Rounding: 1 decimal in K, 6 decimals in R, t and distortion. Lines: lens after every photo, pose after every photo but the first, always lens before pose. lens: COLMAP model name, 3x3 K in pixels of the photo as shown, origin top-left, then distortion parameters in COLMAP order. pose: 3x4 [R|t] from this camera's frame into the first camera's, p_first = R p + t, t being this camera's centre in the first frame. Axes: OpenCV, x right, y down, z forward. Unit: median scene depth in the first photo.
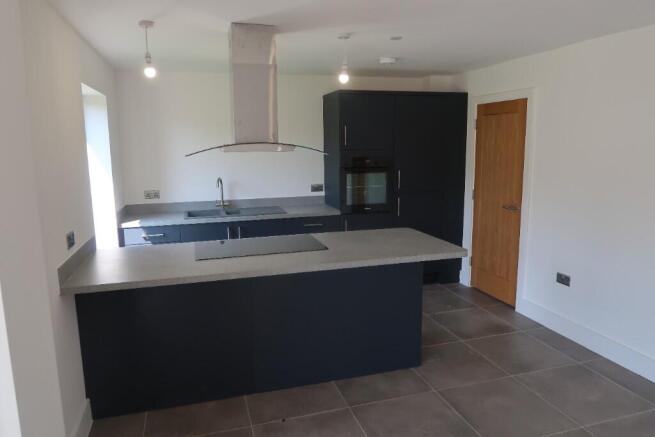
lens RADIAL K [[451.0, 0, 328.3], [0, 451.0, 217.1], [0, 0, 1]] dist [-0.026719, 0.007606]
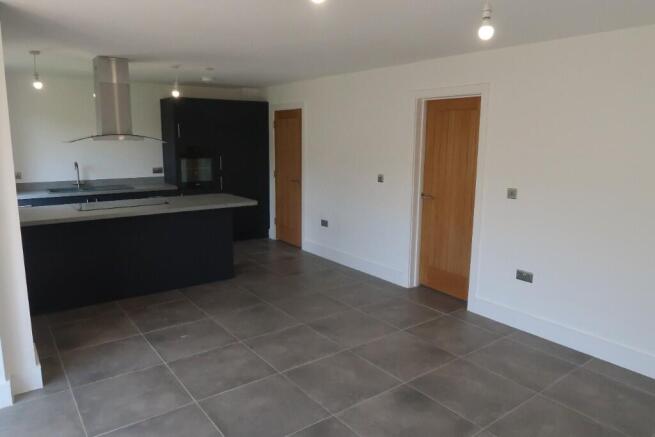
lens RADIAL K [[451.0, 0, 327.3], [0, 451.0, 216.4], [0, 0, 1]] dist [-0.026719, 0.007606]
pose [[0.940251, -0.040219, 0.338098, -0.009244], [0.036793, 0.999186, 0.016537, 0.070241], [-0.338488, -0.003109, 0.940966, -0.418043]]
